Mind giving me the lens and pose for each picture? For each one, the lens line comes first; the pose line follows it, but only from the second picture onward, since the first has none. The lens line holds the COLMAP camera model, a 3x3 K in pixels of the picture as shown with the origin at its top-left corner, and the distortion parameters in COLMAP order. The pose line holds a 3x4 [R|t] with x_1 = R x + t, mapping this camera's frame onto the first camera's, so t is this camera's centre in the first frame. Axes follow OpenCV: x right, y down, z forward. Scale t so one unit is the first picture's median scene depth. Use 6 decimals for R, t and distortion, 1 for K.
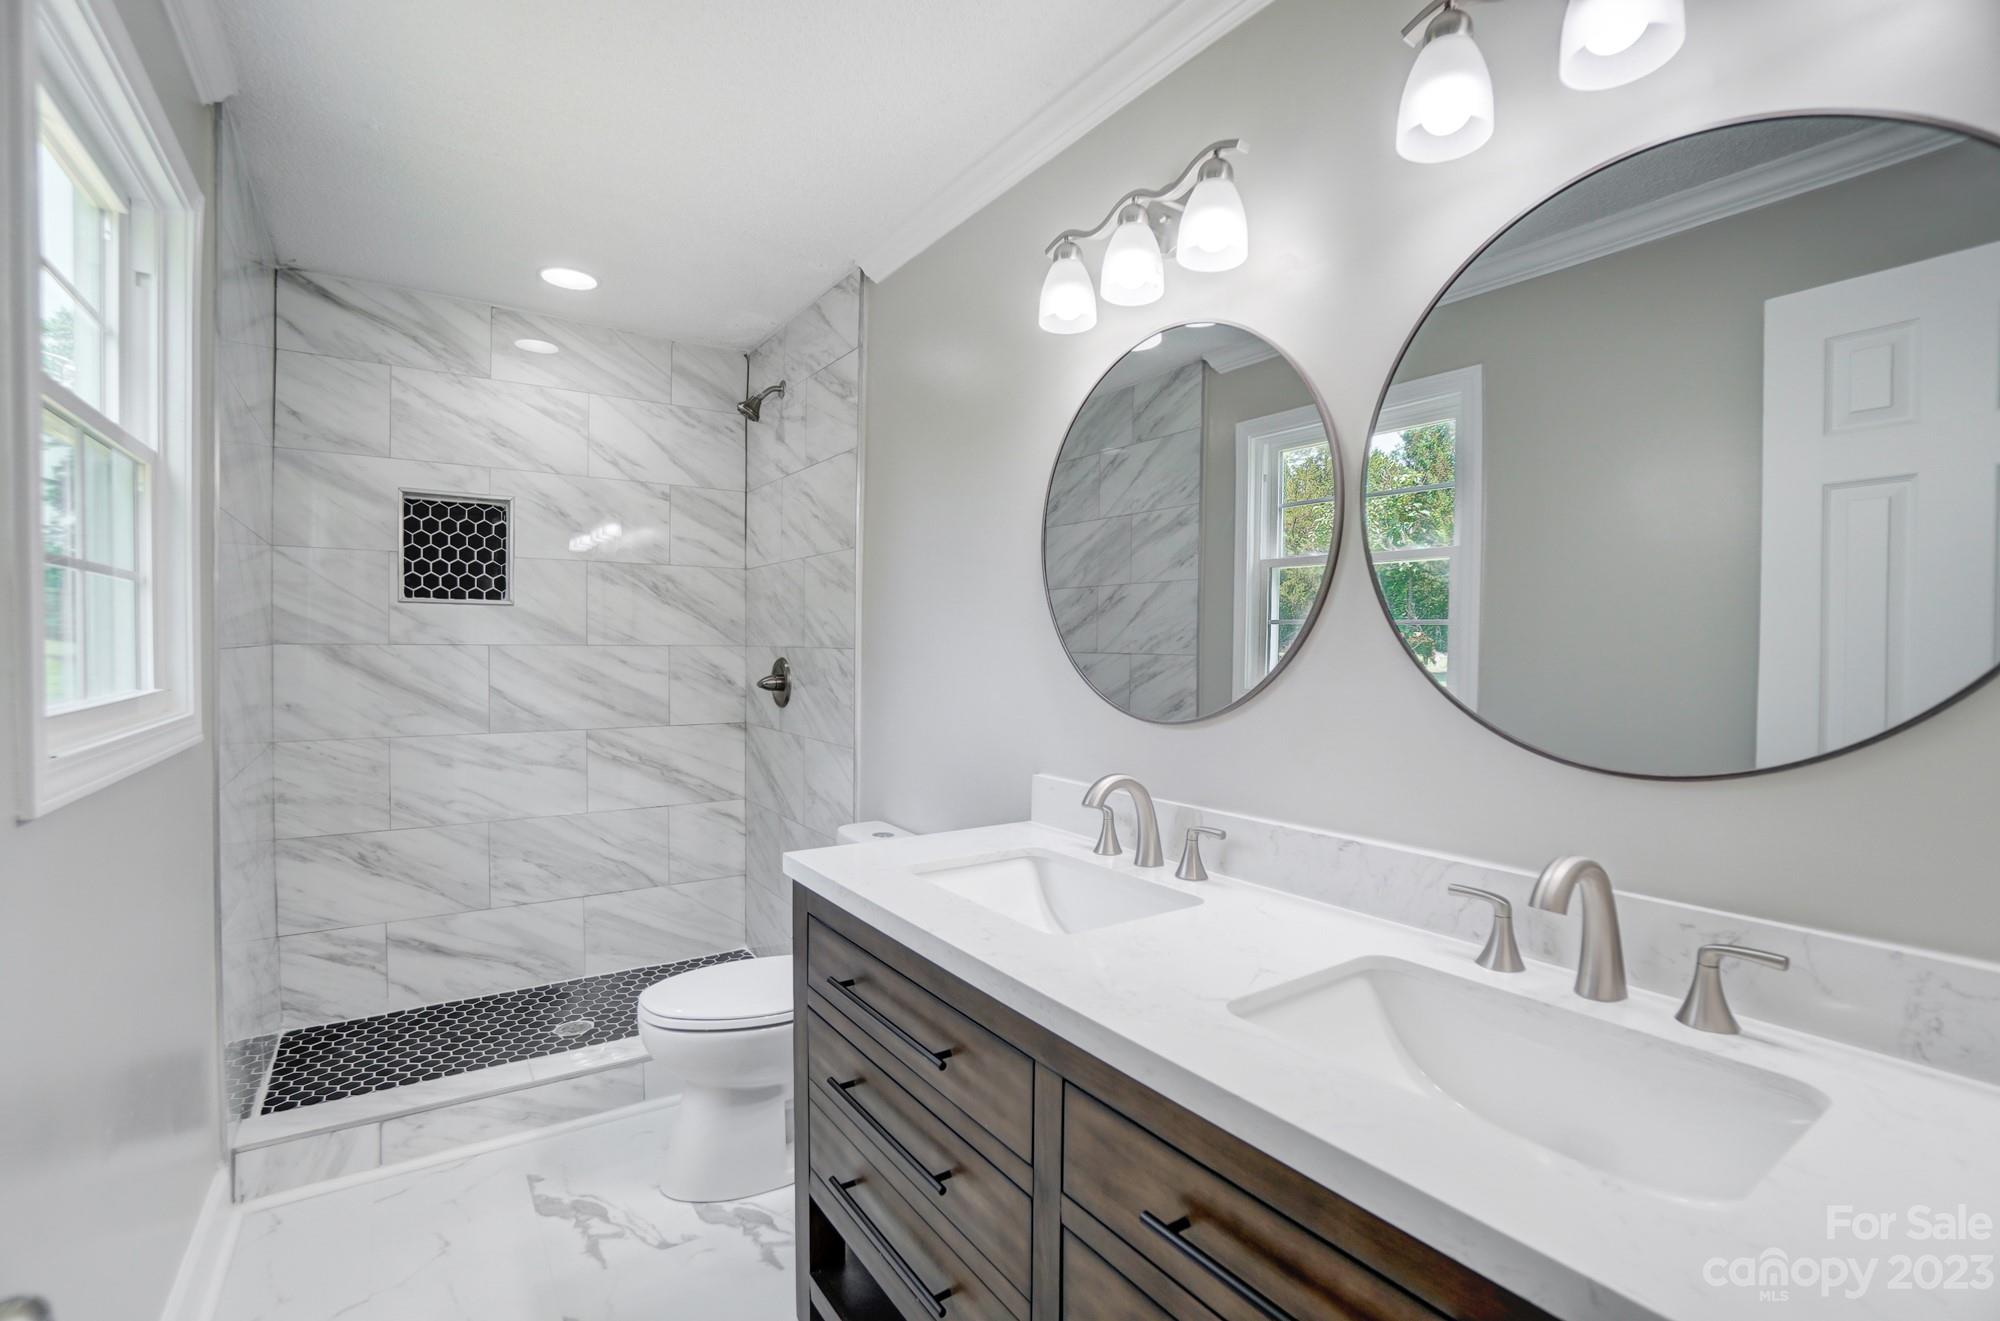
lens RADIAL K [[889.2, 0, 1000.0], [0, 889.2, 660.5], [0, 0, 1]] dist [-0.075875, 0.028024]
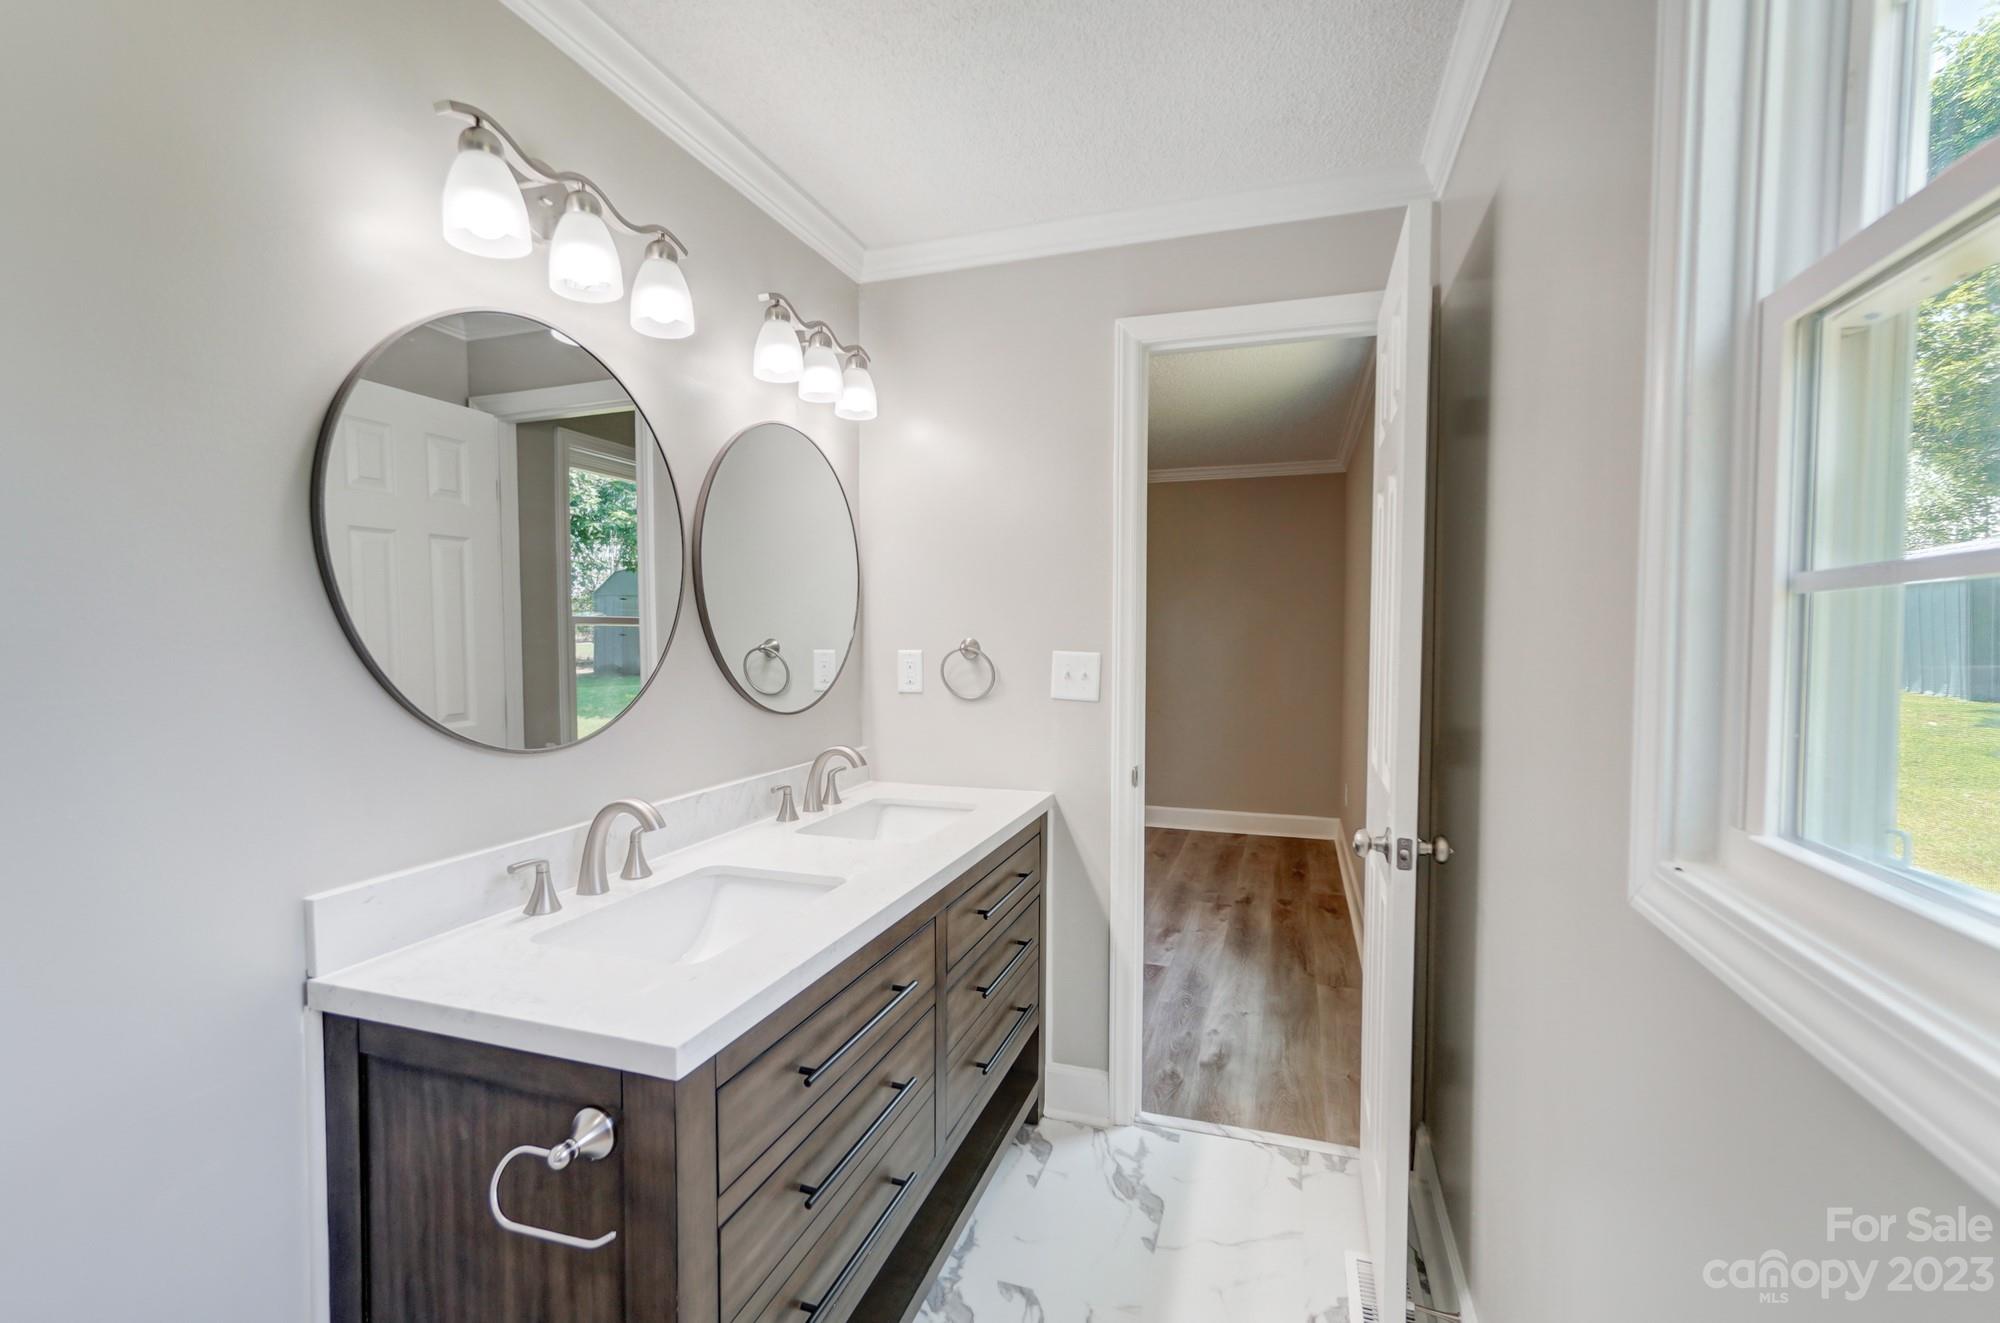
lens RADIAL K [[889.2, 0, 1000.0], [0, 889.2, 661.5], [0, 0, 1]] dist [-0.075875, 0.028024]
pose [[-0.615063, -0.035124, 0.787696, -1.200729], [0.013432, 0.998396, 0.055007, -0.096732], [-0.788364, 0.044413, -0.613604, 1.728857]]
